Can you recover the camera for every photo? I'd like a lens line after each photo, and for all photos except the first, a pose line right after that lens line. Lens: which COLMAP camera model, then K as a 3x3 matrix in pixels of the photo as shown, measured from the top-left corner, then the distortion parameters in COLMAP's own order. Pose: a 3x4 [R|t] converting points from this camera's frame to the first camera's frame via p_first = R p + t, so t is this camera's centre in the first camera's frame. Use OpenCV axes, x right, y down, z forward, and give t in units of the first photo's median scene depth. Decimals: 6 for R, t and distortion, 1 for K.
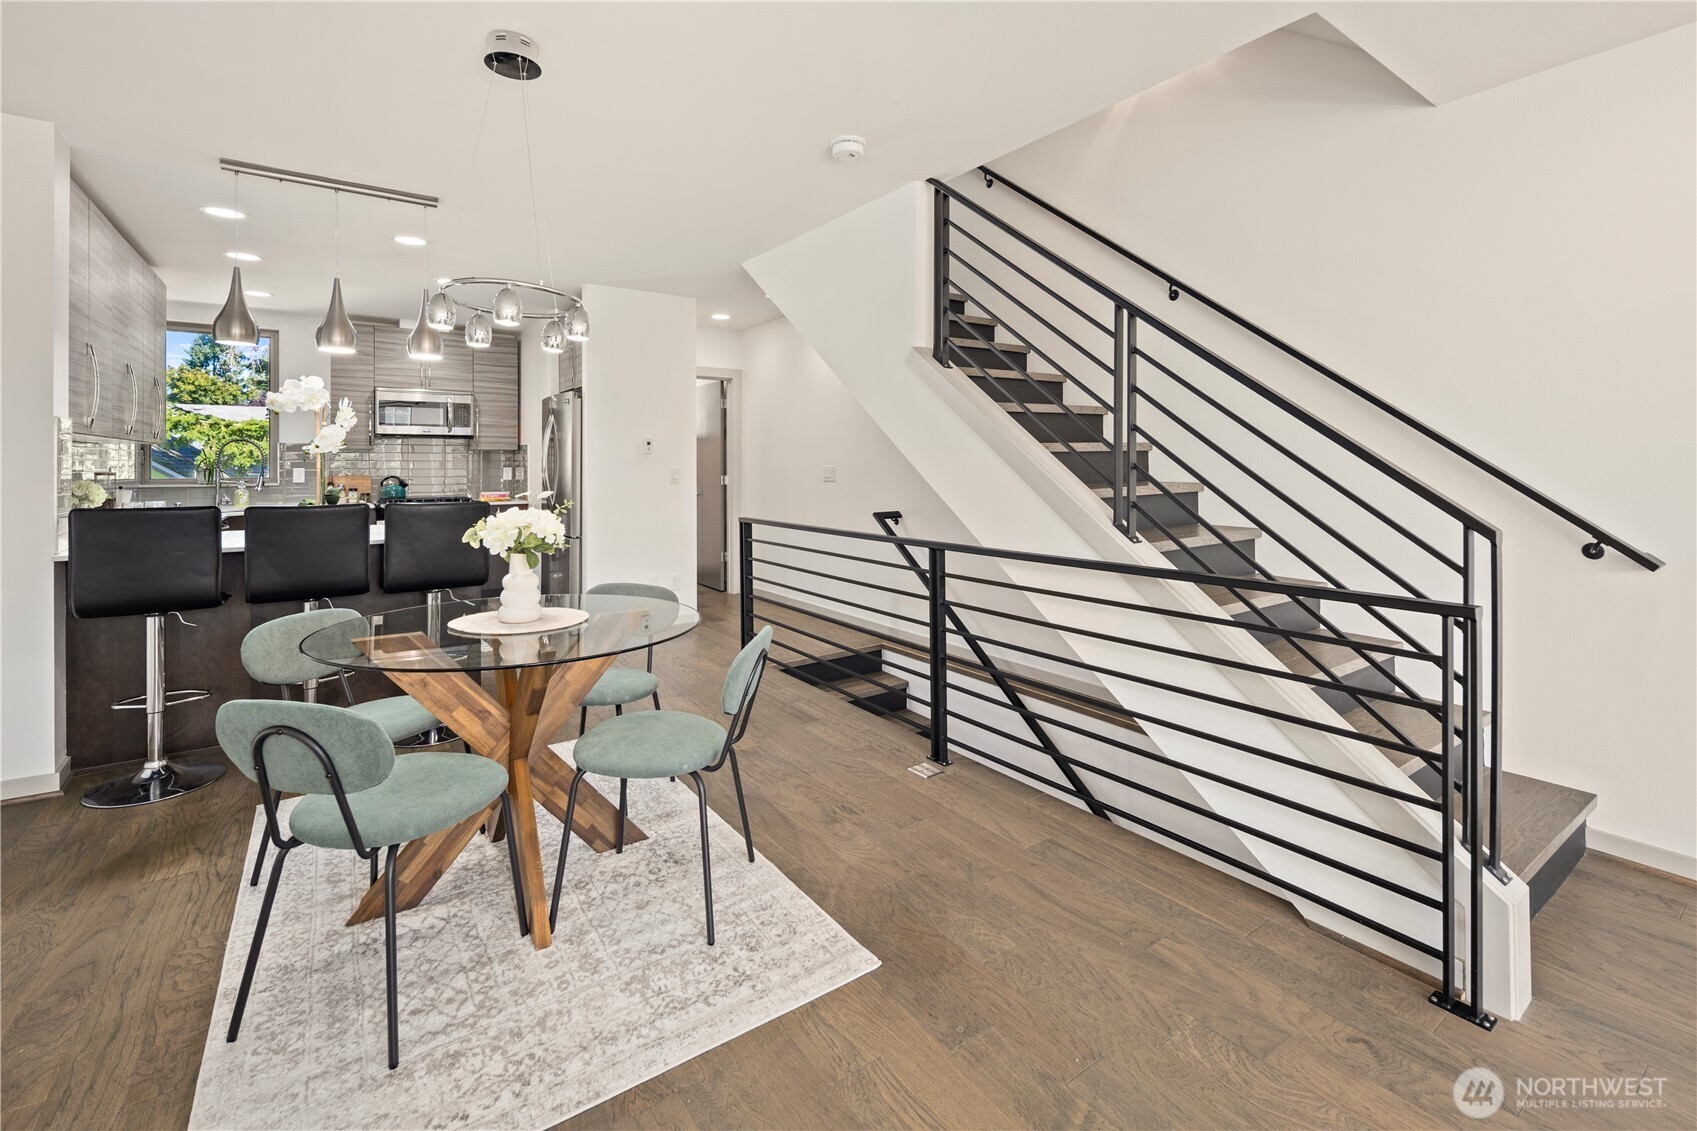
lens RADIAL K [[740.6, 0, 854.4], [0, 740.6, 456.0], [0, 0, 1]] dist [0.006228, -0.000715]
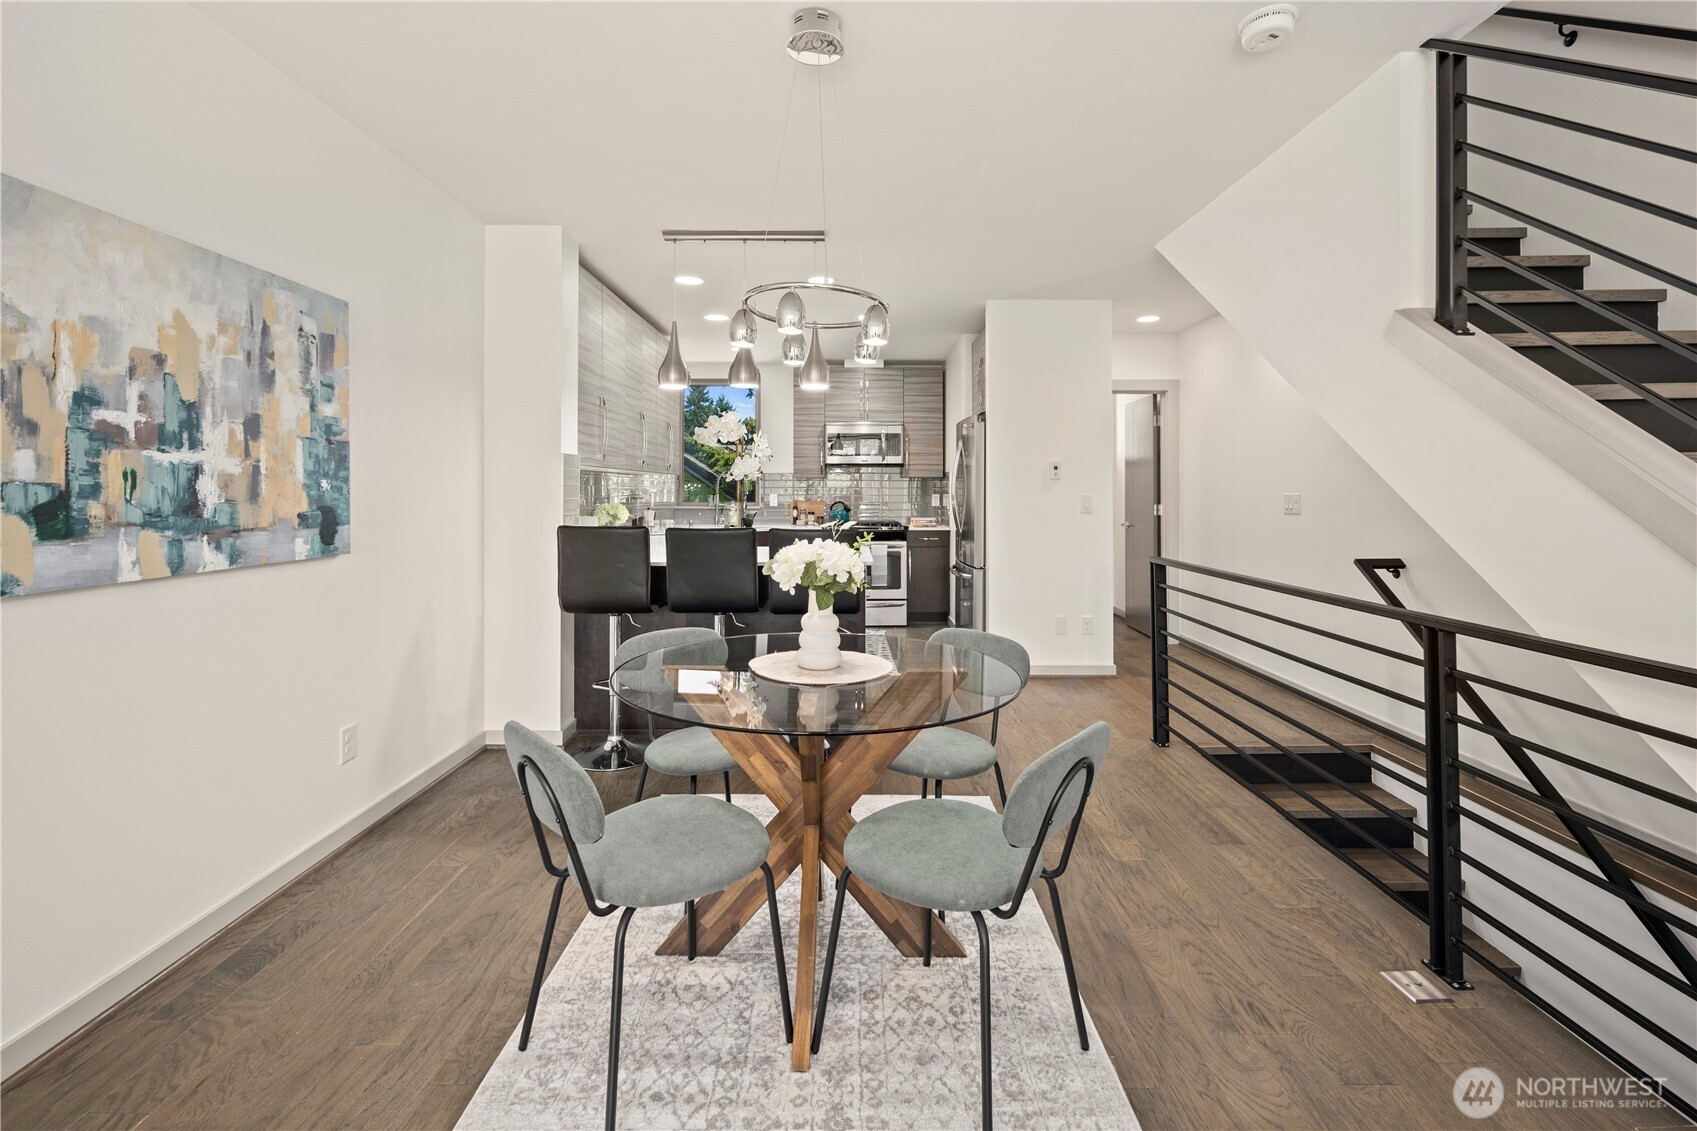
lens RADIAL K [[743.8, 0, 853.3], [0, 743.8, 481.8], [0, 0, 1]] dist [0.006590, -0.001126]
pose [[0.818870, -0.005548, -0.573952, 0.073150], [0.004590, 0.999985, -0.003118, 0.002538], [0.573960, -0.000081, 0.818883, 0.221811]]
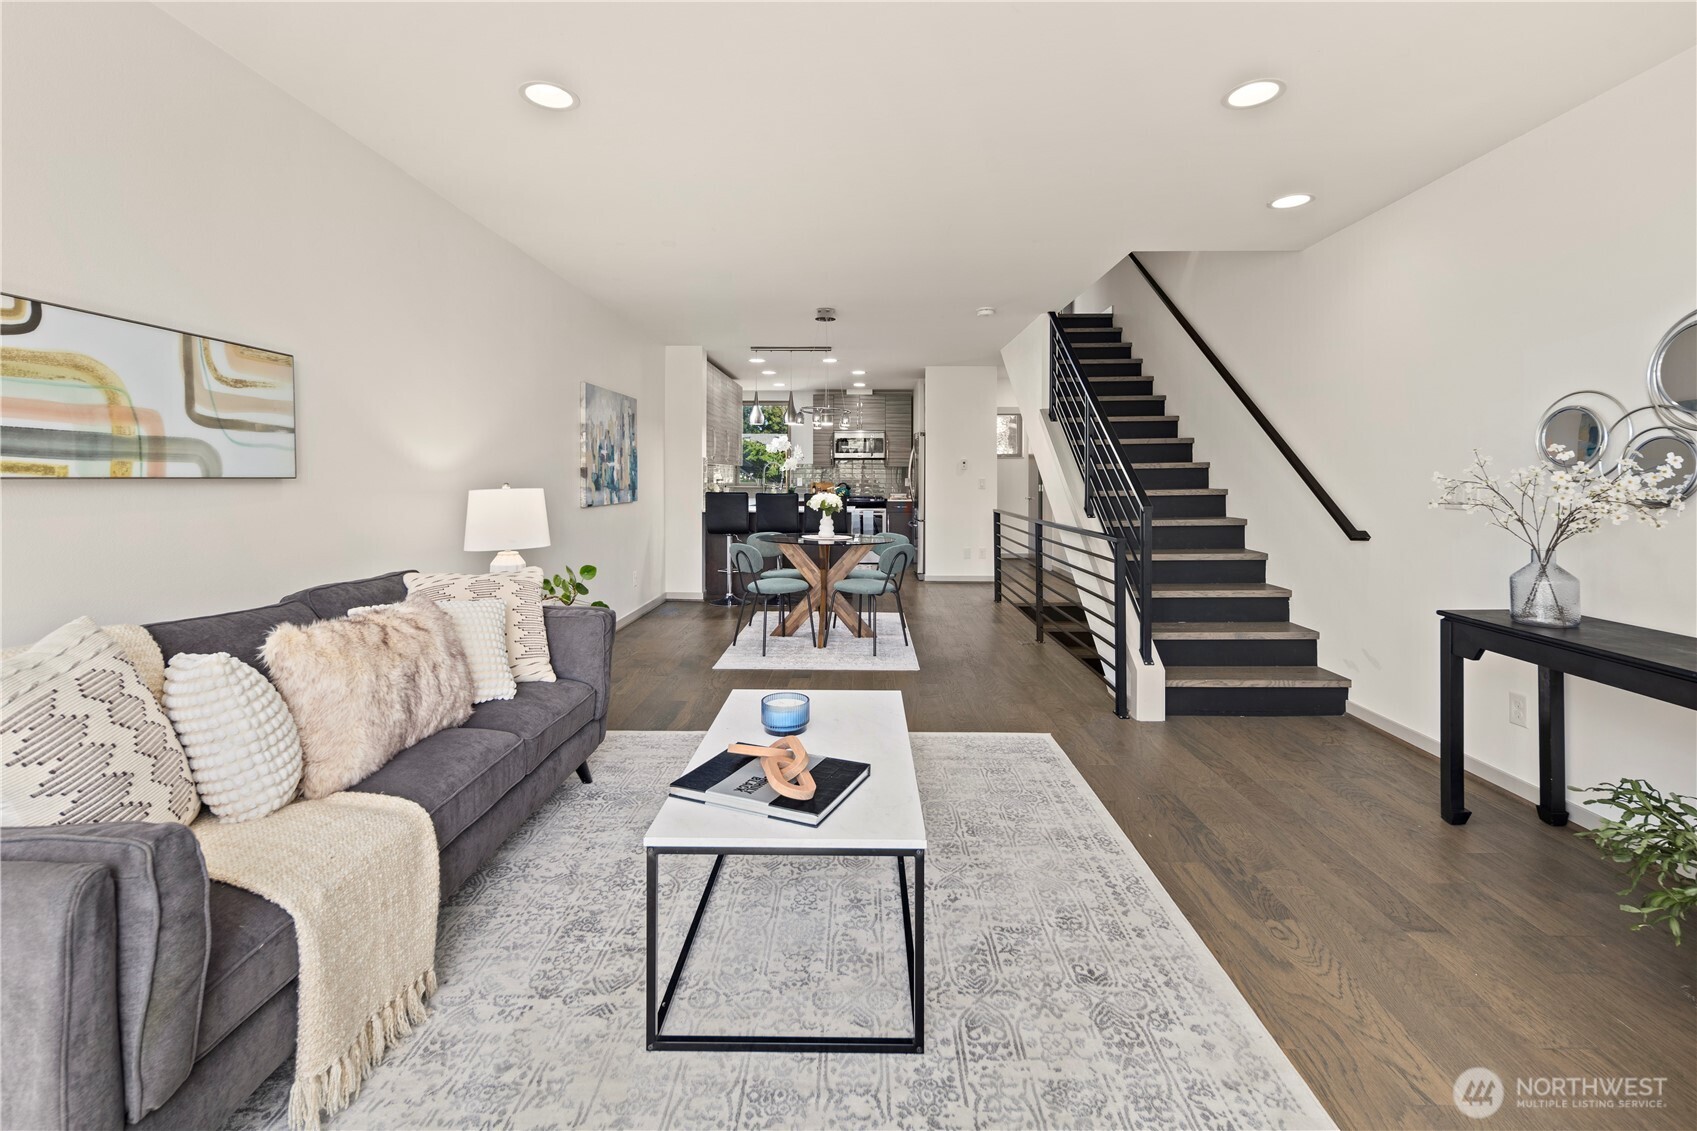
lens RADIAL K [[740.6, 0, 854.4], [0, 740.6, 456.0], [0, 0, 1]] dist [0.006228, -0.000715]
pose [[0.808065, -0.012971, -0.588950, 0.856874], [0.003553, 0.999847, -0.017146, -0.010307], [0.589083, 0.011763, 0.807987, -0.759771]]
